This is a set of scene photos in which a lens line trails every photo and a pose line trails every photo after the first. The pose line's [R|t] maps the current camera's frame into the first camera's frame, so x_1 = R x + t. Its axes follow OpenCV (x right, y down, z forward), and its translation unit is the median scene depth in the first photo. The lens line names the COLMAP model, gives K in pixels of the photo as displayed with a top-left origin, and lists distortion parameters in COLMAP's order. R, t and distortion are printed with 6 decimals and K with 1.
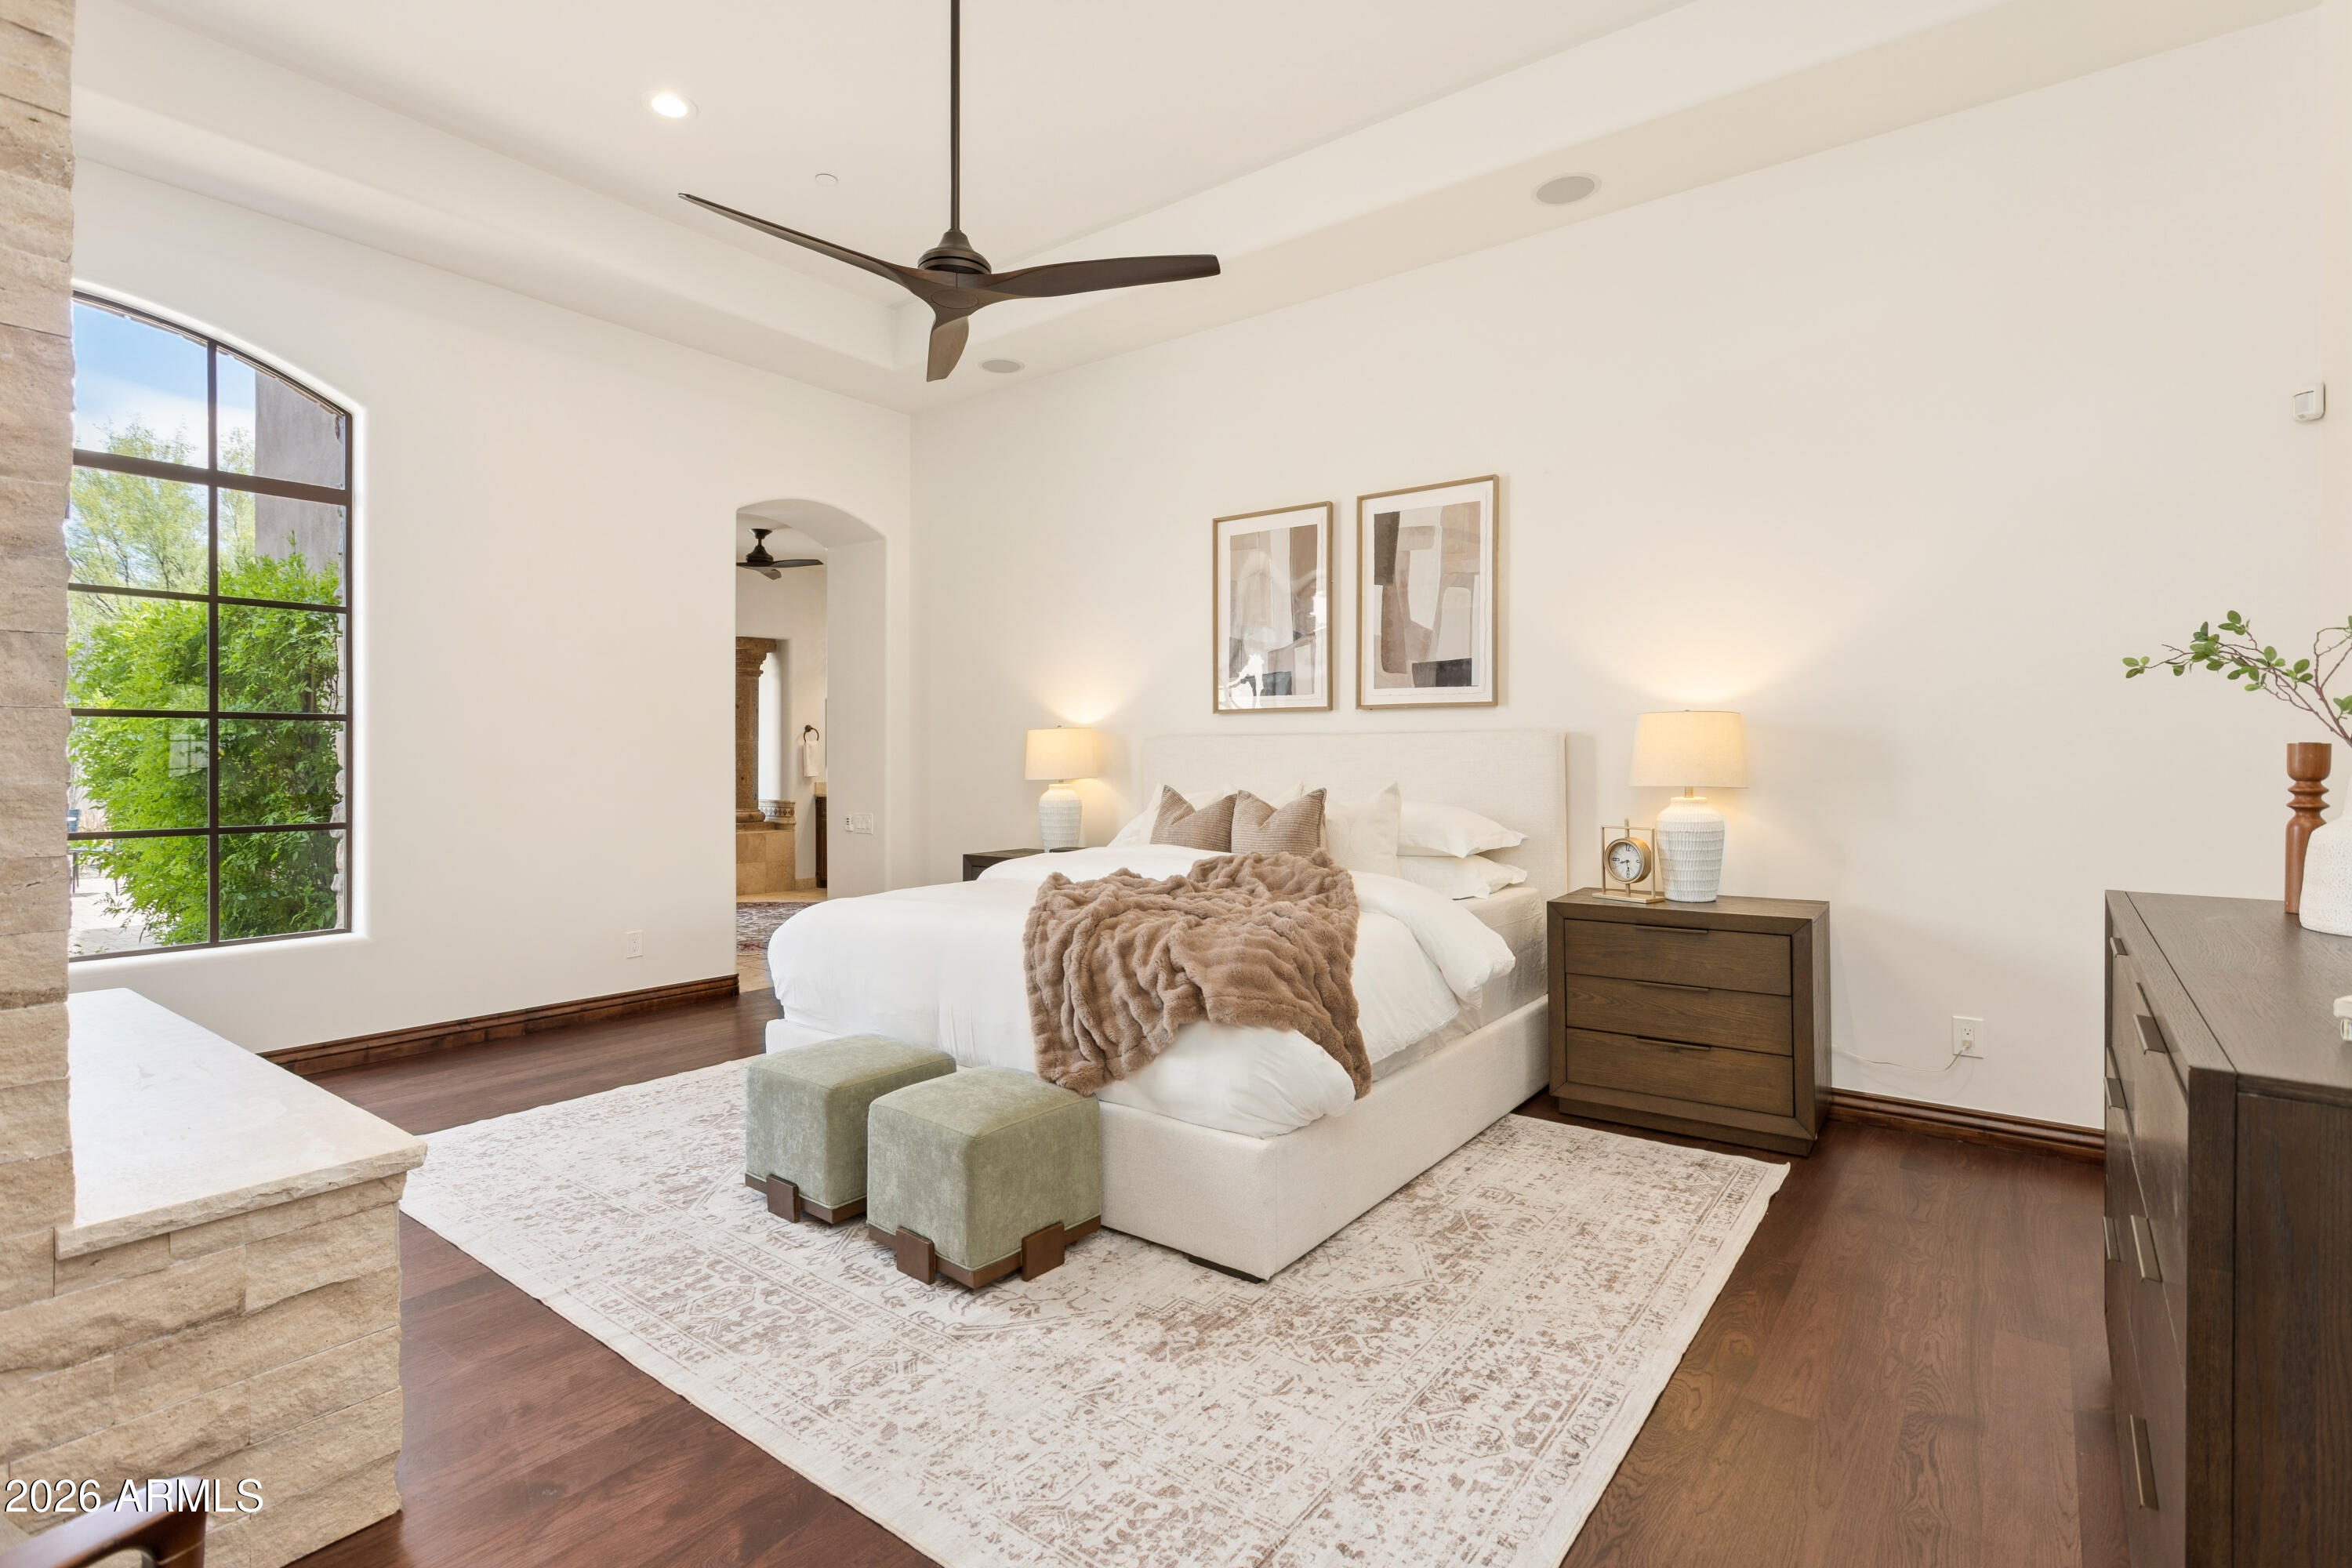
lens RADIAL K [[1095.3, 0, 1169.2], [0, 1095.3, 775.4], [0, 0, 1]] dist [0.000659, -0.000045]
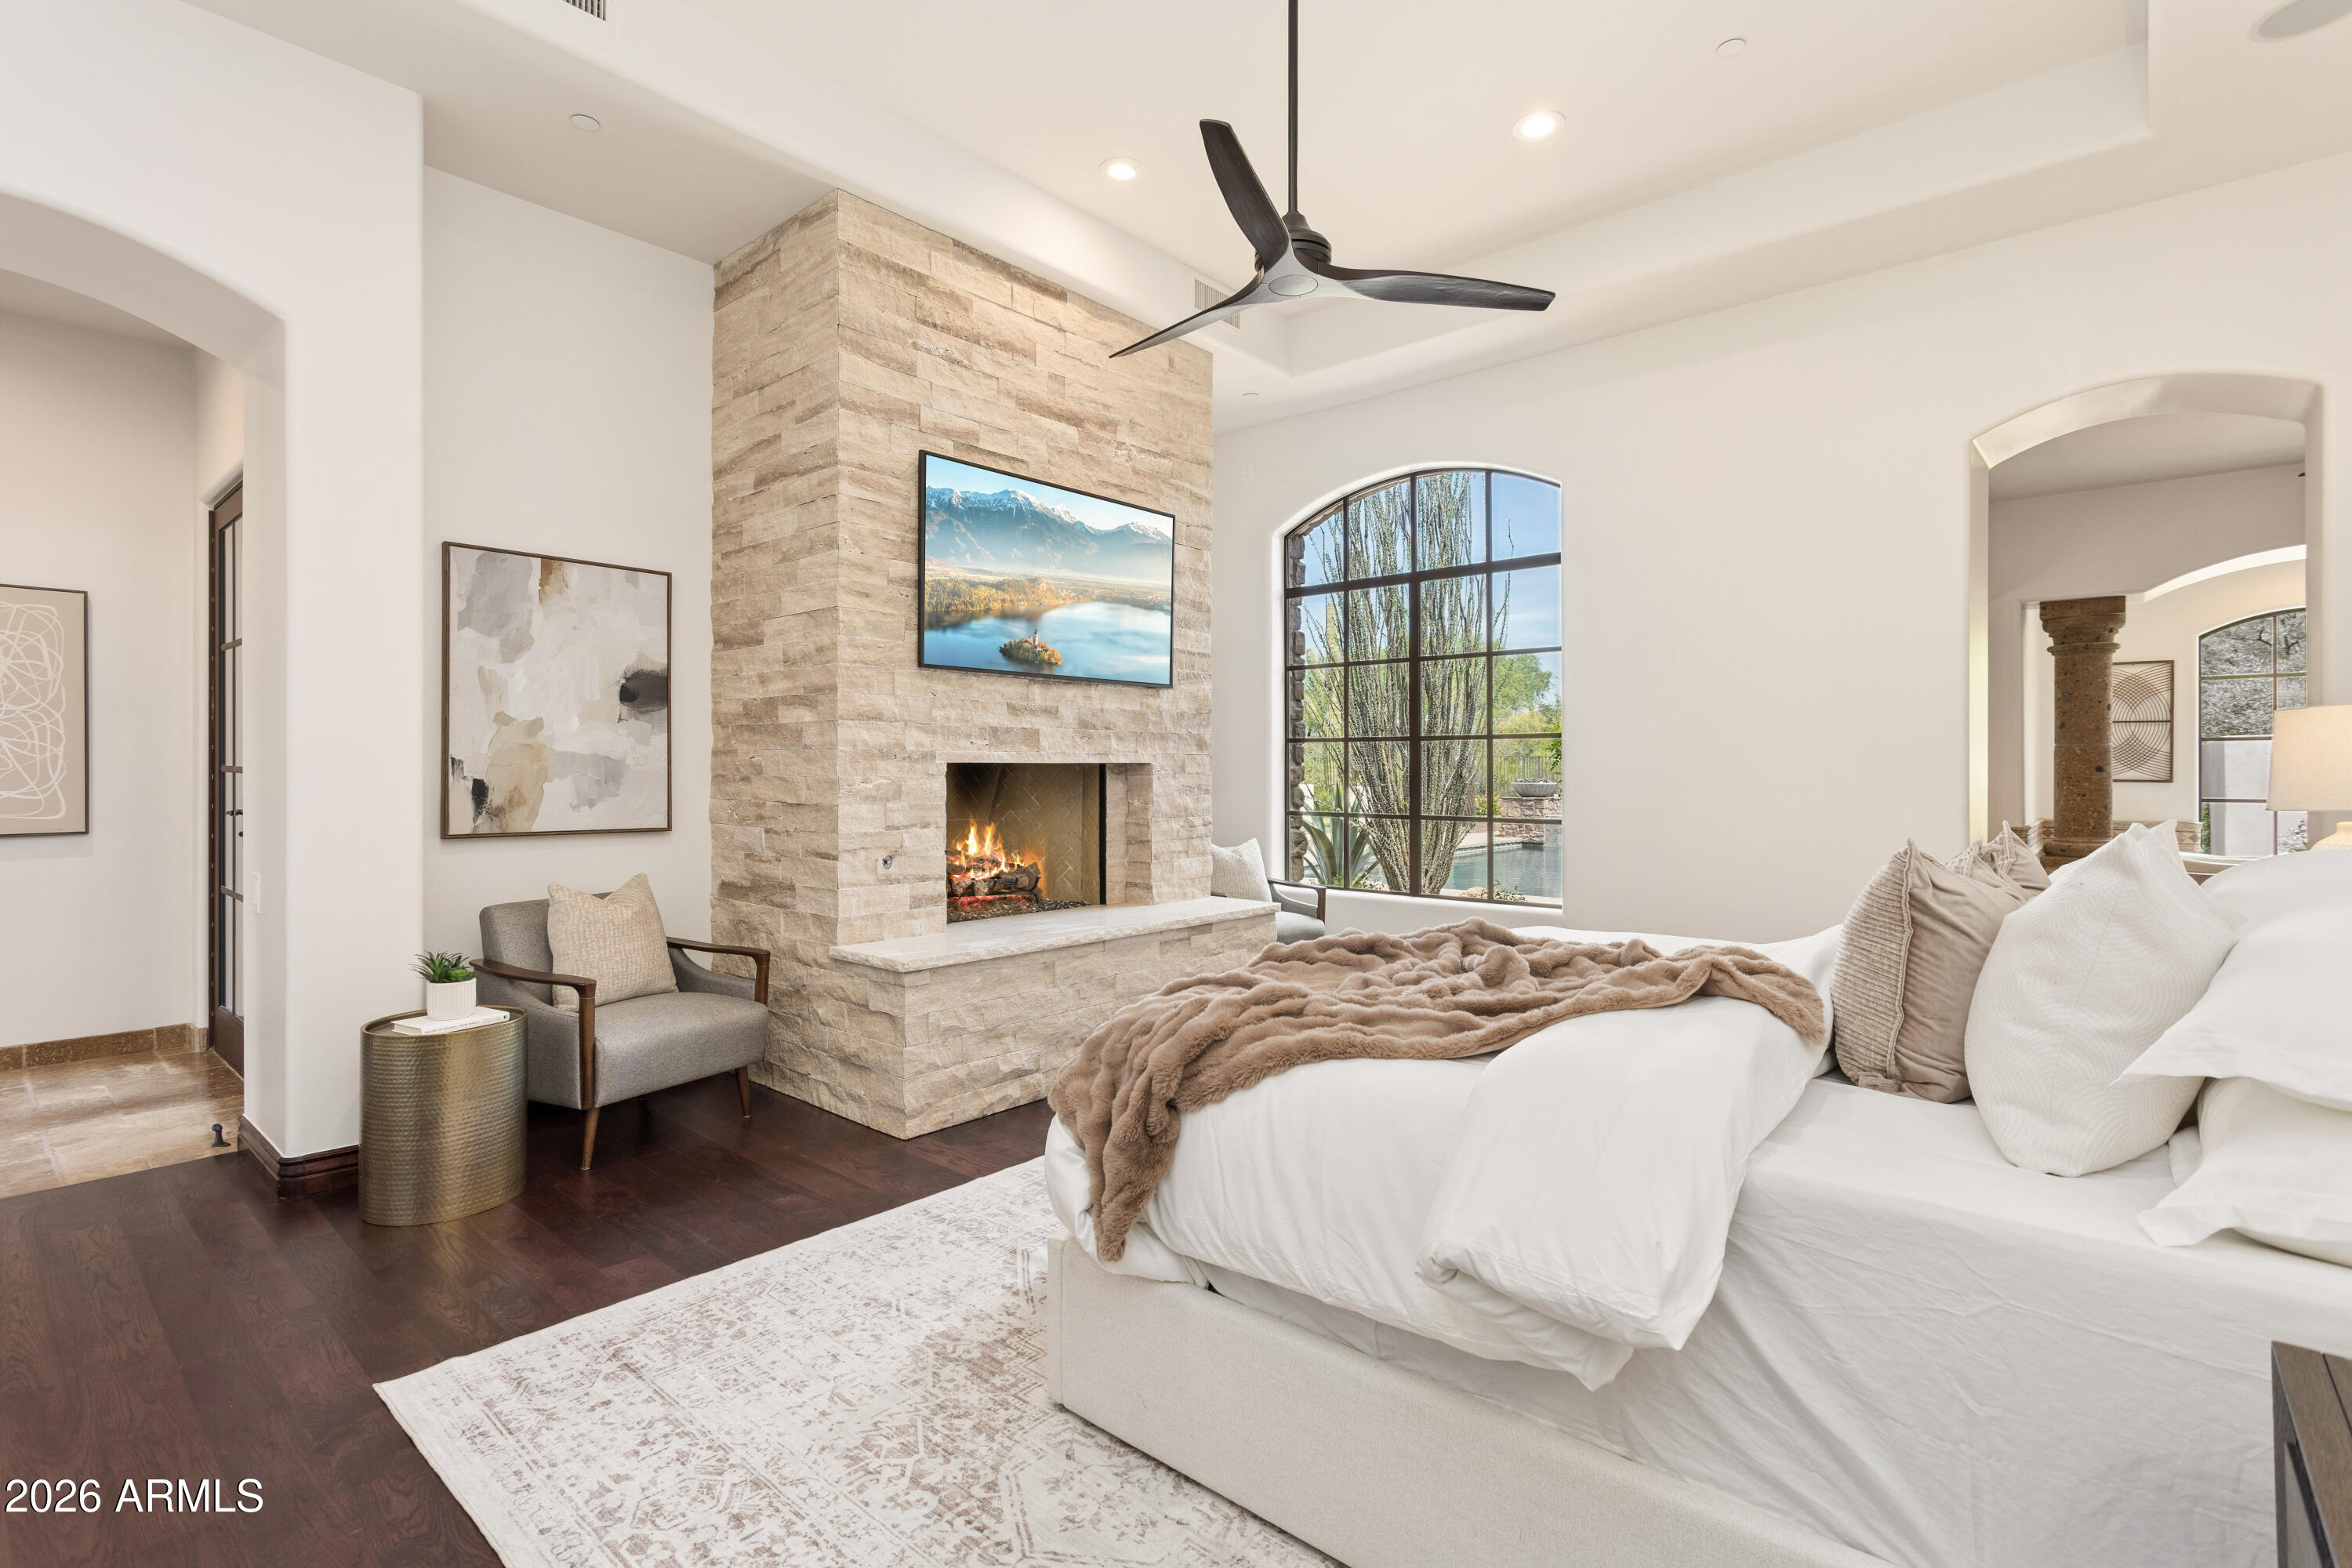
lens RADIAL K [[1095.3, 0, 1177.4], [0, 1095.3, 779.5], [0, 0, 1]] dist [0.000659, -0.000045]
pose [[-0.055851, 0.008797, -0.998400, 0.803004], [-0.015593, 0.999832, 0.009682, -0.012512], [0.998317, 0.016109, -0.055704, 1.010561]]
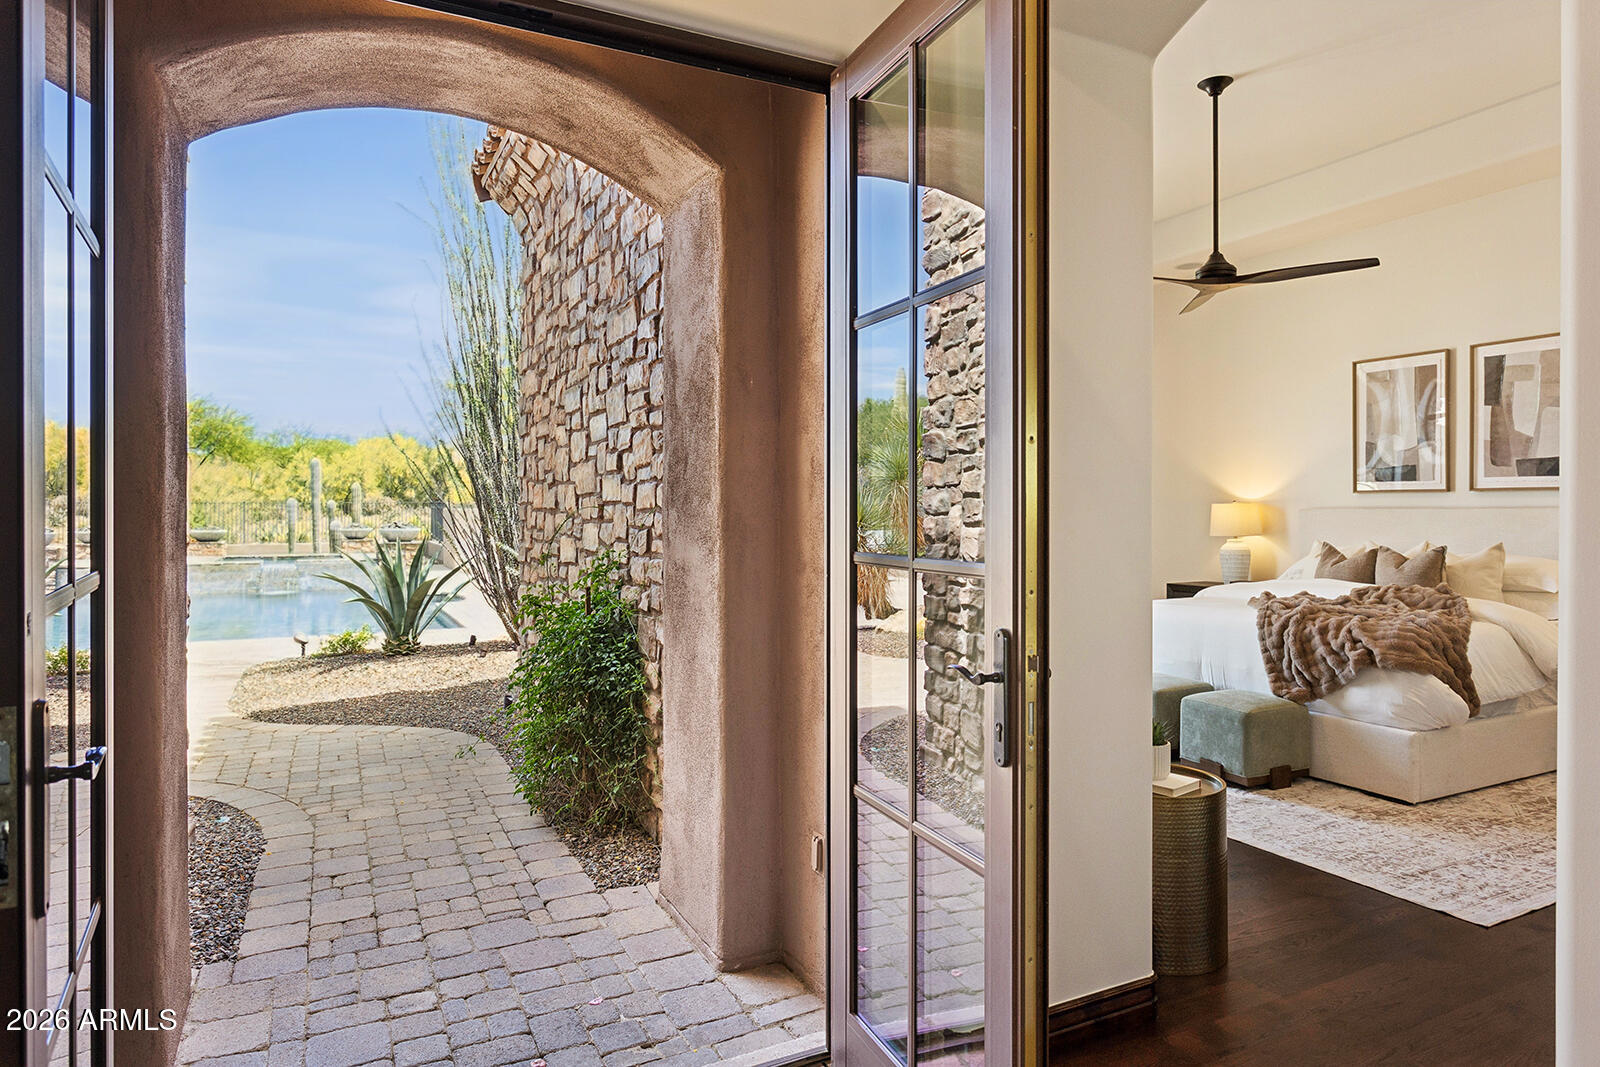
lens RADIAL K [[923.0, 0, 802.8], [0, 923.0, 517.8], [0, 0, 1]] dist [-0.009121, -0.000627]
pose [[0.896978, -0.000638, -0.442075, -0.142455], [-0.002608, 0.999974, -0.006735, -0.022661], [0.442068, 0.007194, 0.896953, -0.817001]]
